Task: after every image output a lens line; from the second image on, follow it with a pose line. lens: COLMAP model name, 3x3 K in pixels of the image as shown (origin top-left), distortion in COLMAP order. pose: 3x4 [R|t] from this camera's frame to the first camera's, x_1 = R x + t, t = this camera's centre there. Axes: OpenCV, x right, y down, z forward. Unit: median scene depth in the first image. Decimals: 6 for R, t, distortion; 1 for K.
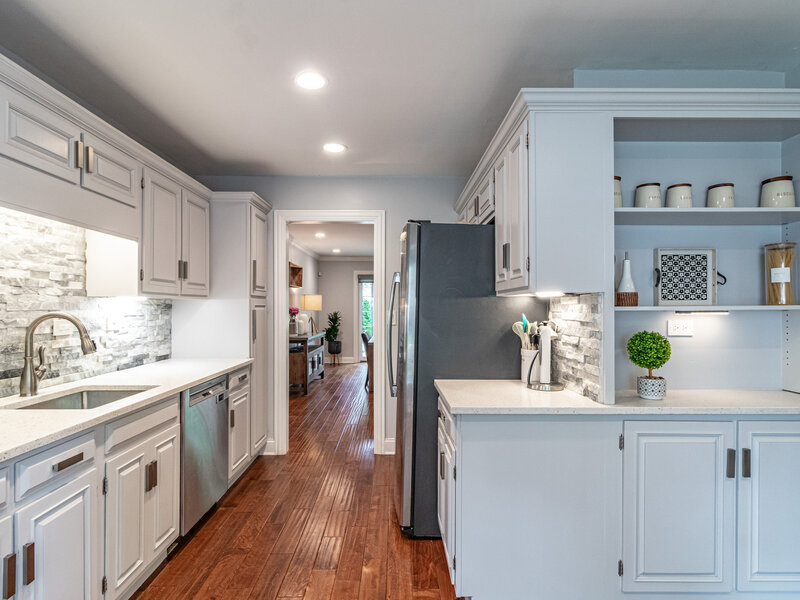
lens RADIAL K [[434.5, 0, 402.8], [0, 434.5, 304.6], [0, 0, 1]] dist [0.000113, 0.000466]
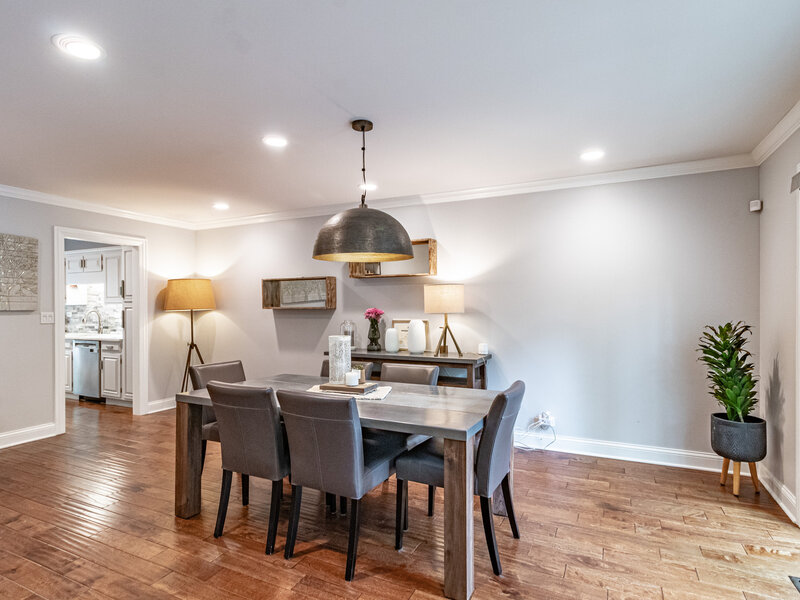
lens RADIAL K [[434.5, 0, 402.8], [0, 434.5, 304.6], [0, 0, 1]] dist [0.000113, 0.000466]
pose [[-0.453434, -0.000930, -0.891289, 0.963543], [0.010879, 0.999919, -0.006578, 0.019765], [0.891223, -0.012679, -0.453388, 4.033832]]
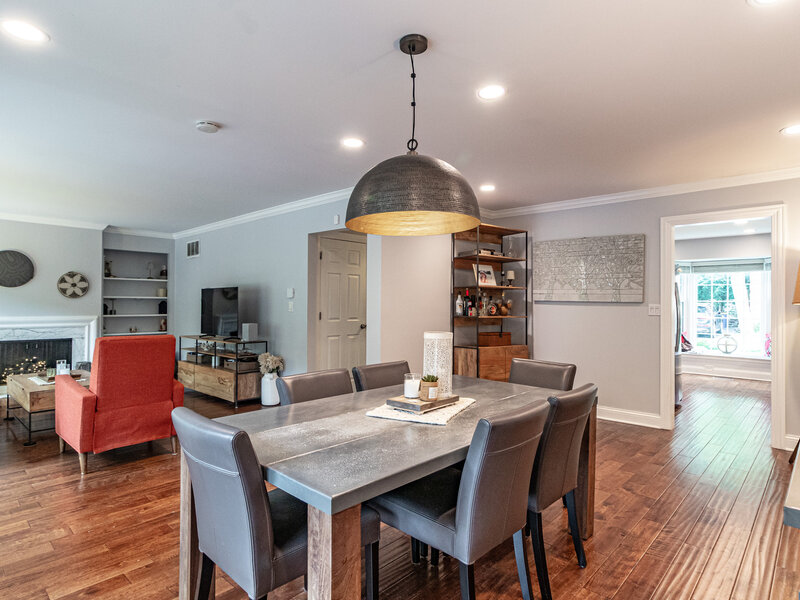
lens RADIAL K [[469.2, 0, 400.0], [0, 469.2, 300.0], [0, 0, 1]] dist [0.003361, 0.001050]
pose [[-0.726085, 0.002194, 0.687602, -0.666189], [-0.008623, 0.999887, -0.012296, 0.041184], [-0.687551, -0.014857, -0.725984, 4.082242]]
